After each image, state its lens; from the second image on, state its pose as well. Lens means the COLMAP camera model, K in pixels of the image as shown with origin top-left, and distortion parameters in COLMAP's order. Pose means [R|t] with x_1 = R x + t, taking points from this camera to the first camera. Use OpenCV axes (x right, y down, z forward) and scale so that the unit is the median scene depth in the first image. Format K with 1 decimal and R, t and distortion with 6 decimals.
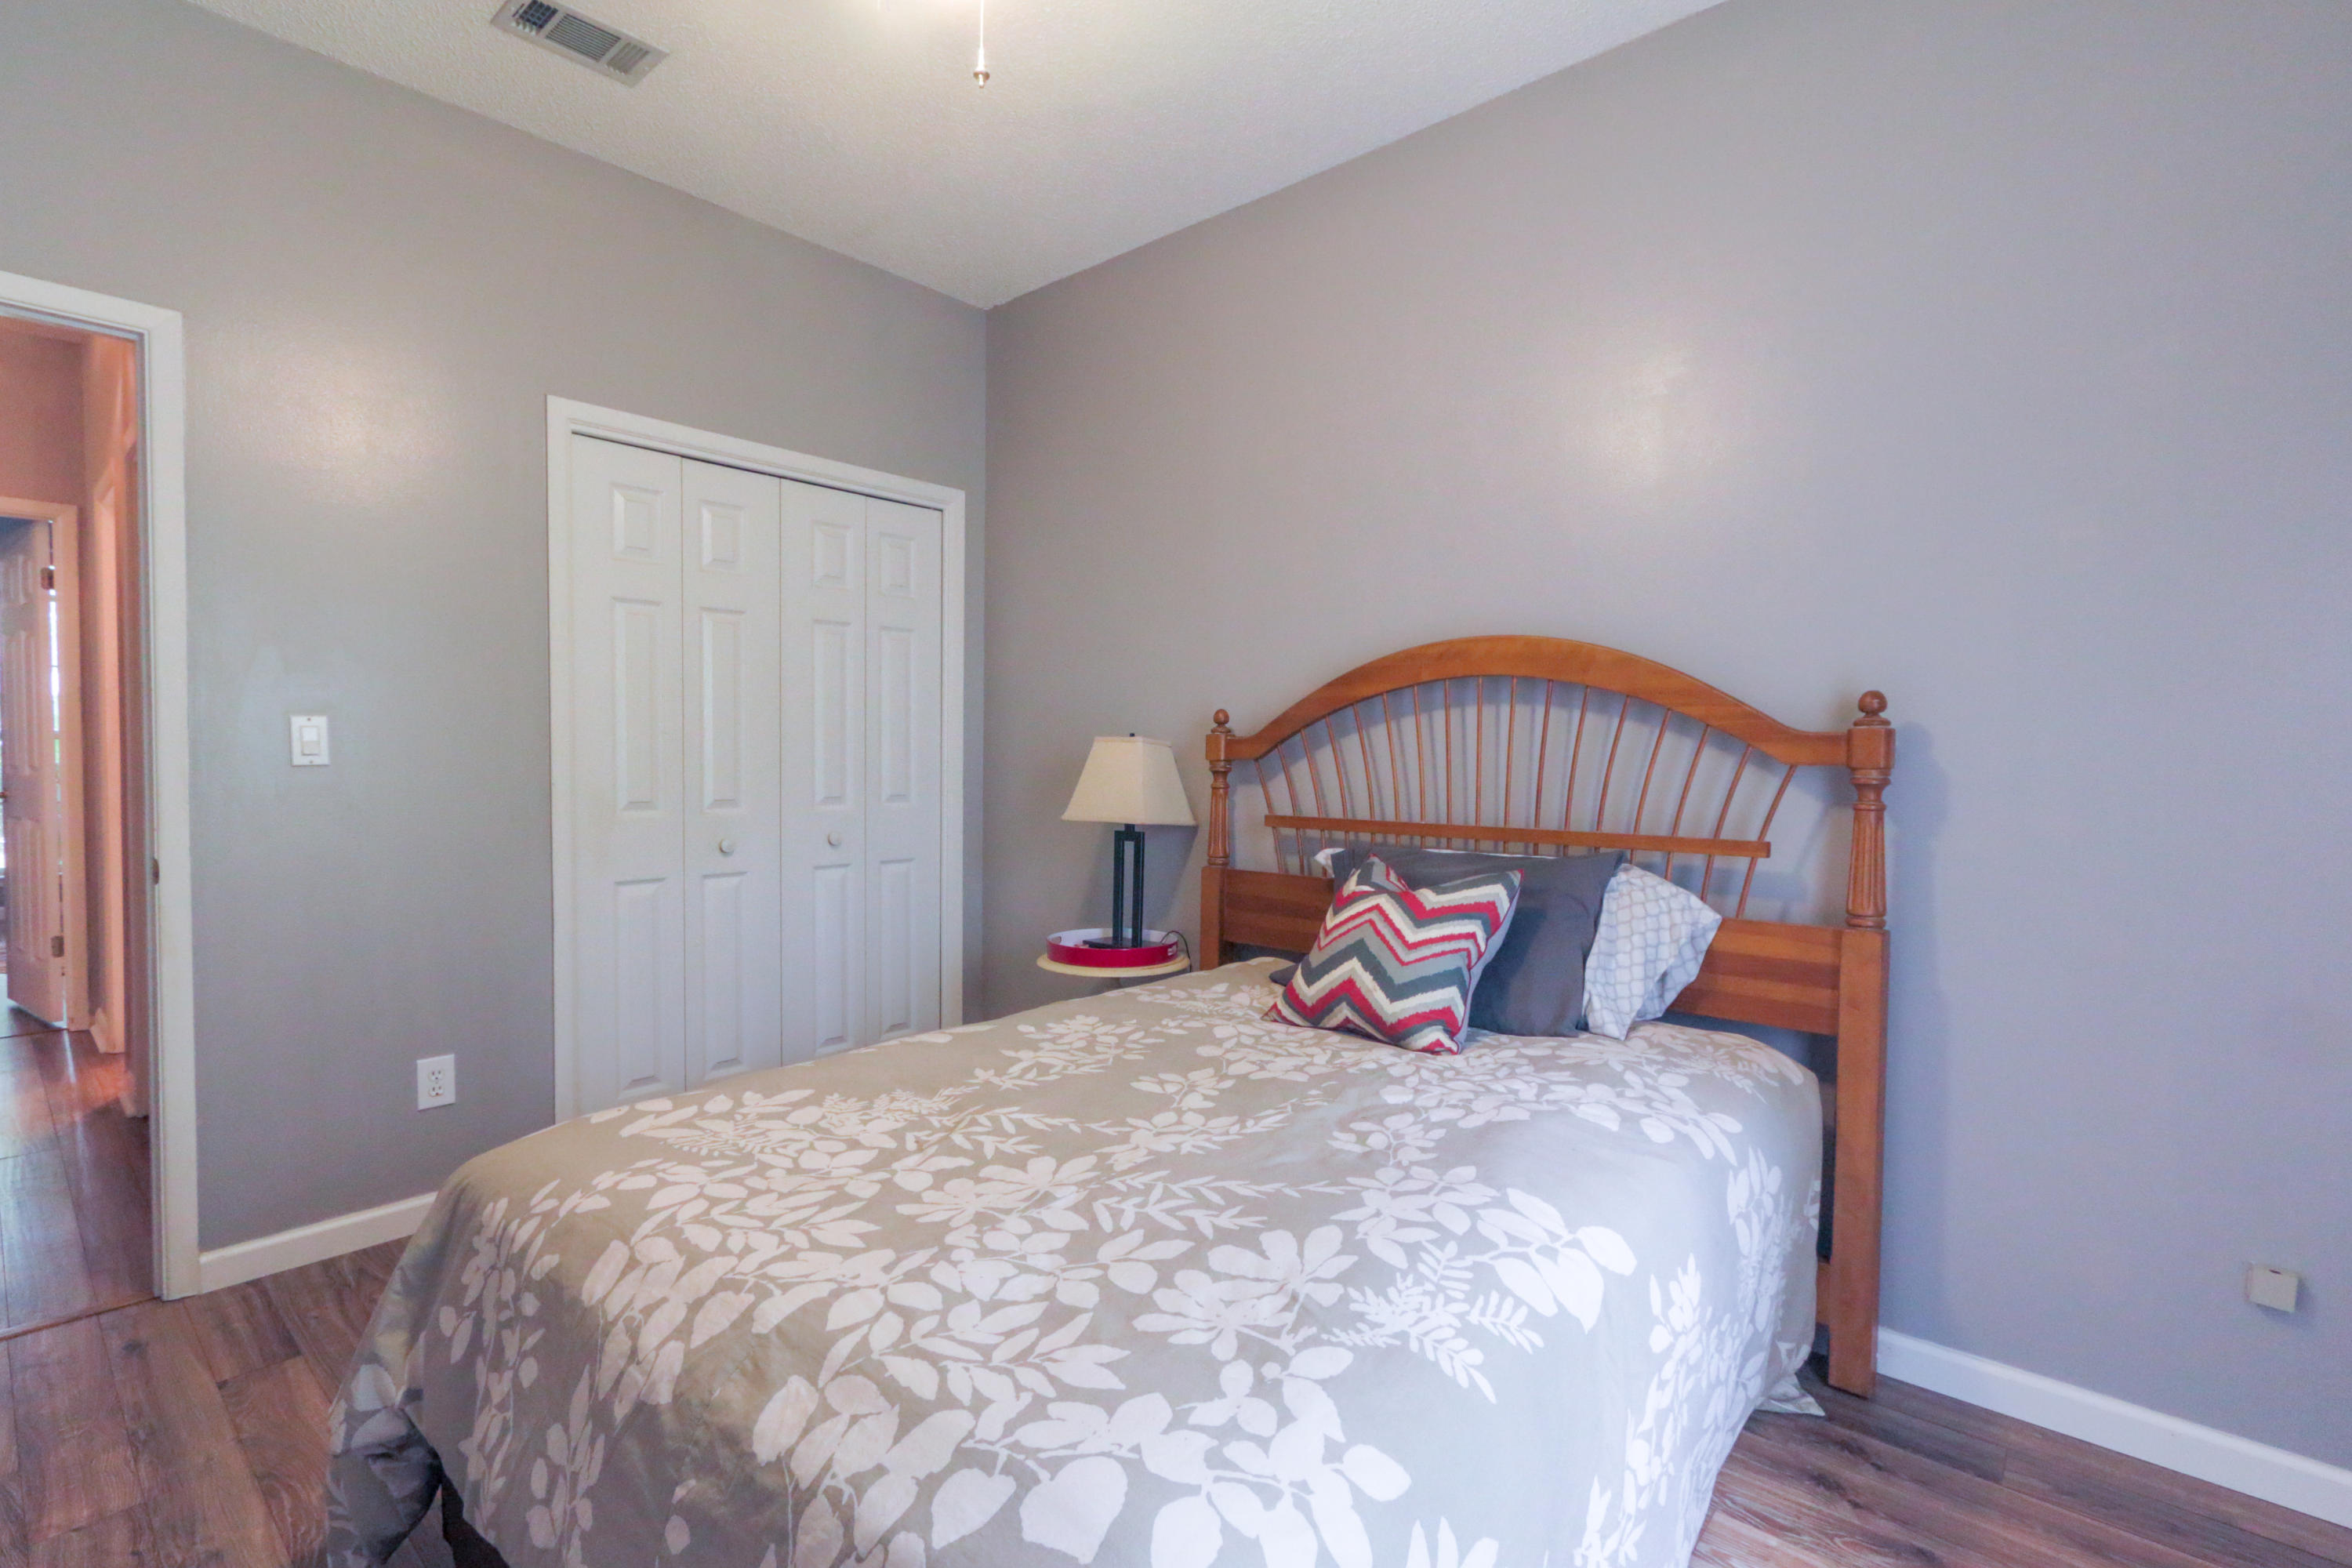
lens RADIAL K [[1073.4, 0, 1168.1], [0, 1073.4, 775.9], [0, 0, 1]] dist [0.003162, -0.000823]
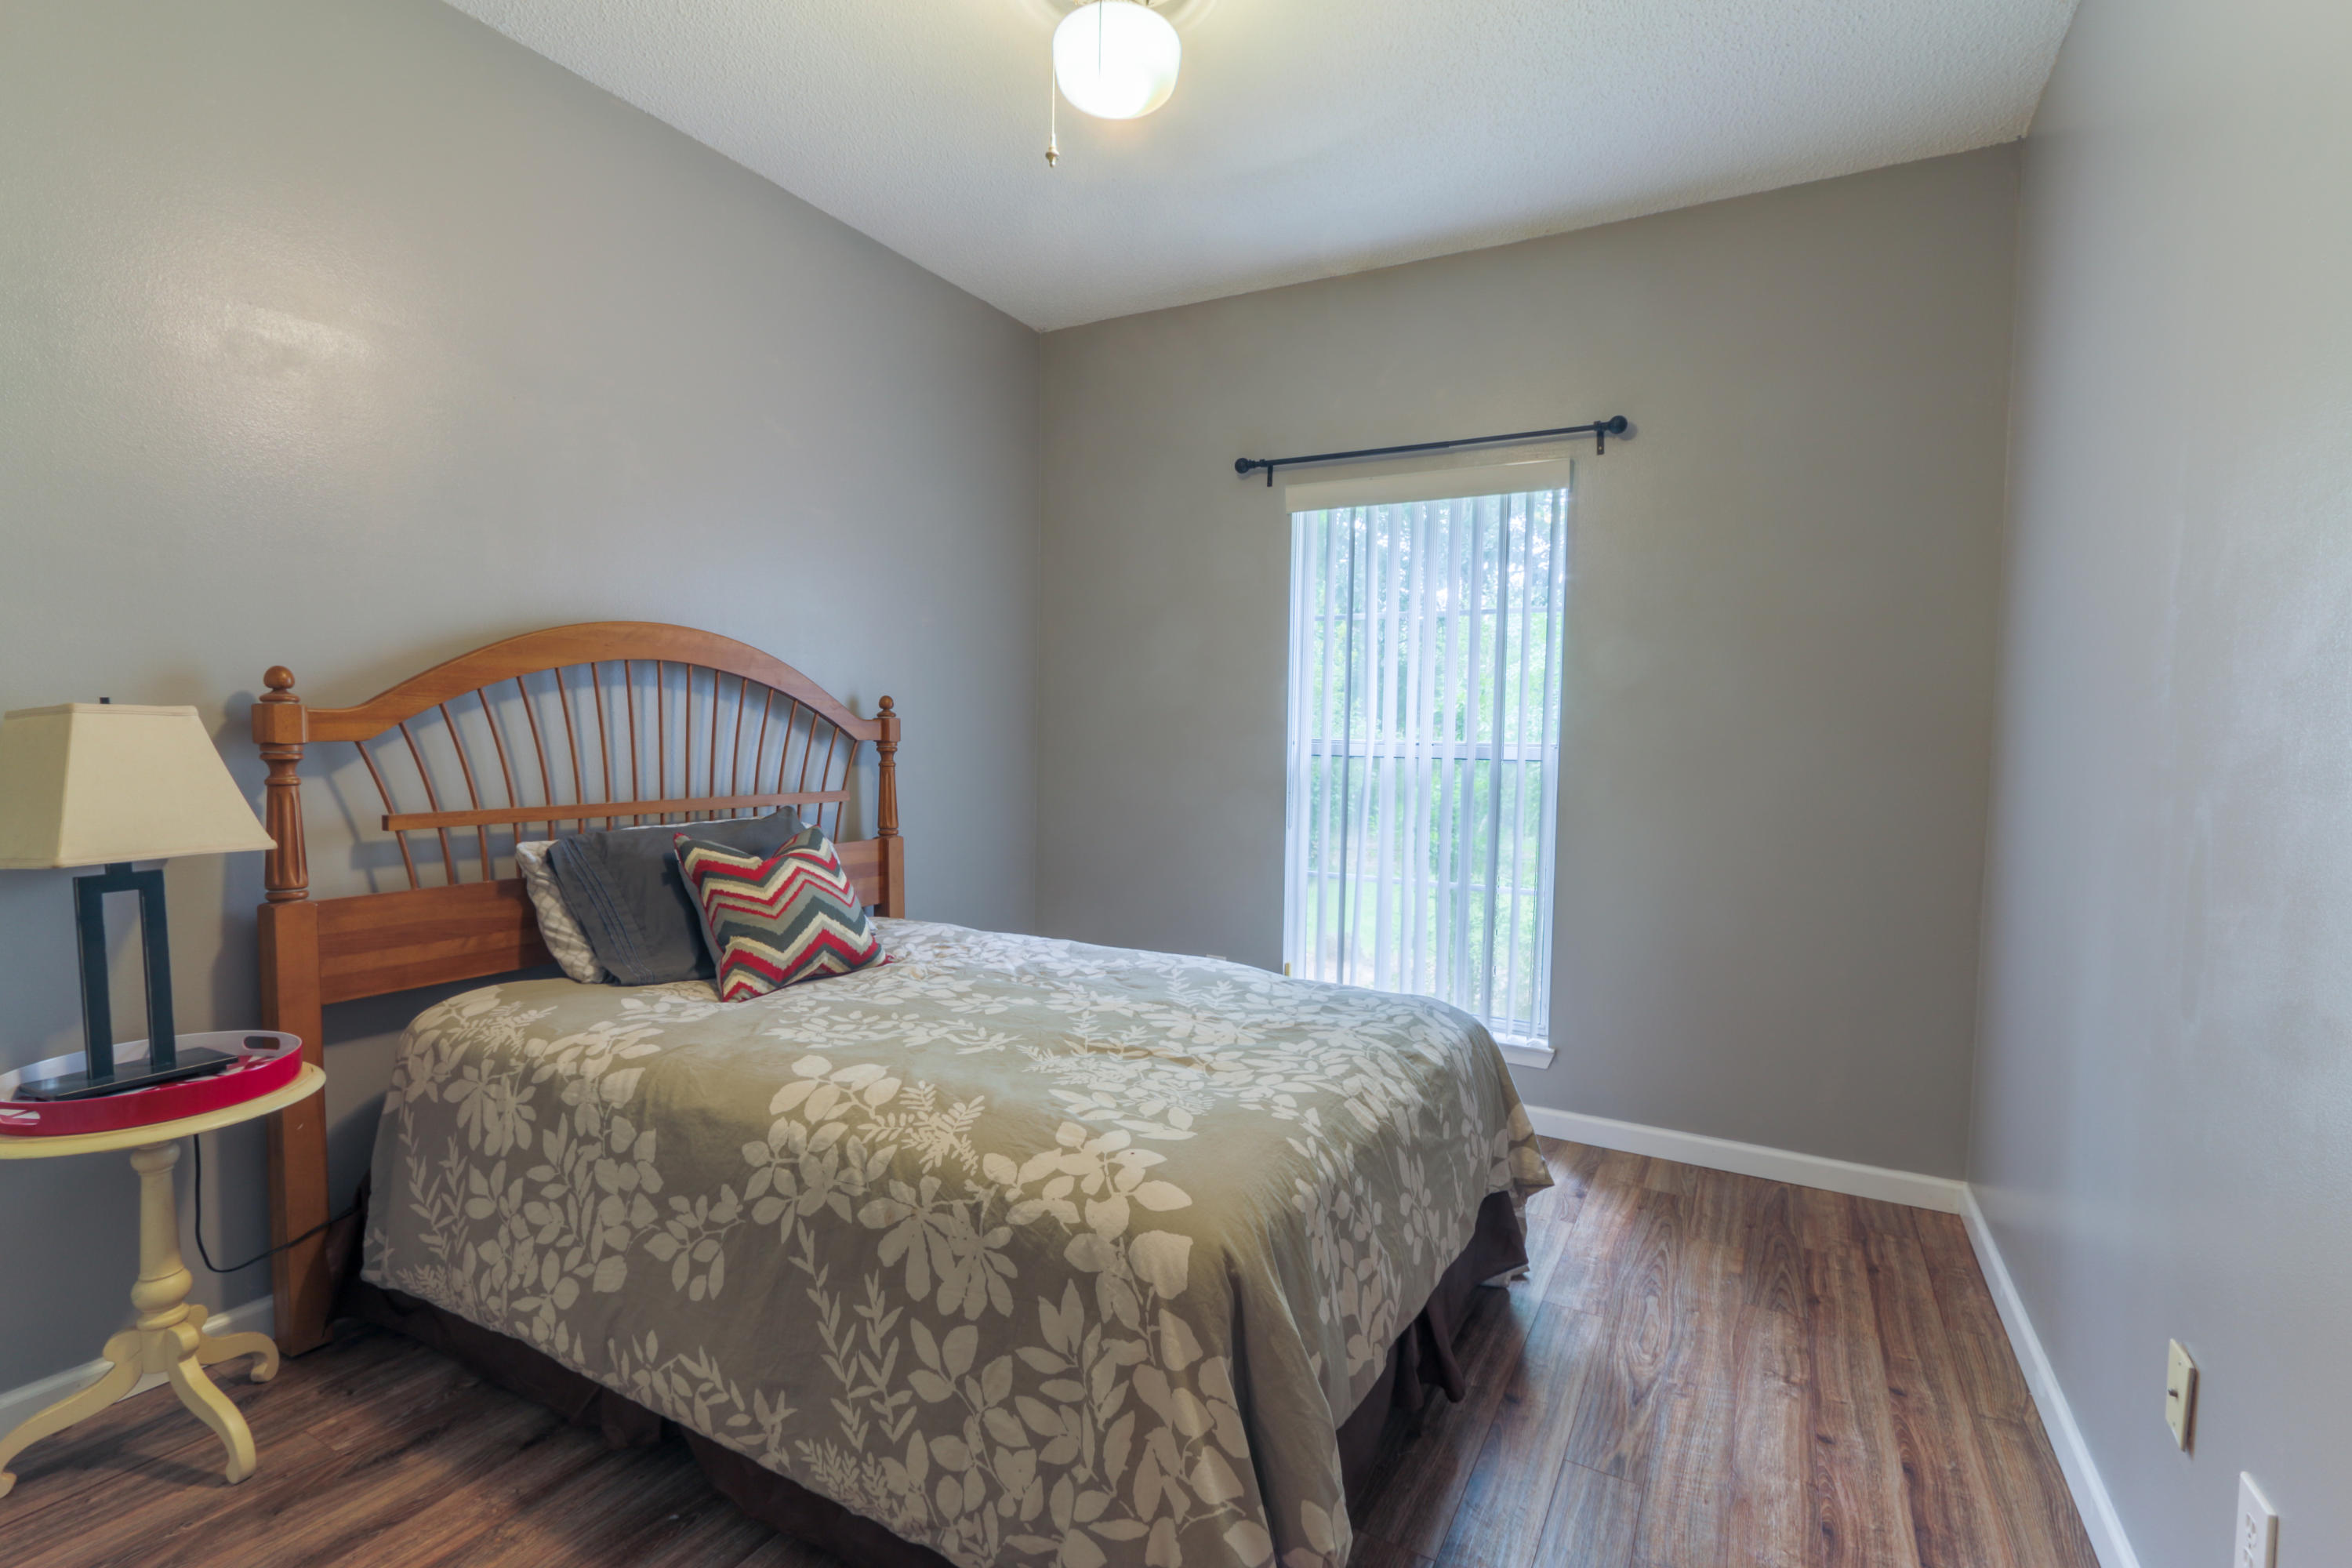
lens RADIAL K [[1073.4, 0, 1169.7], [0, 1073.4, 795.6], [0, 0, 1]] dist [0.003162, -0.000823]
pose [[-0.211582, -0.071975, 0.974706, -1.399529], [0.003022, 0.997232, 0.074294, -0.058553], [-0.977356, 0.018664, -0.210779, 1.172058]]
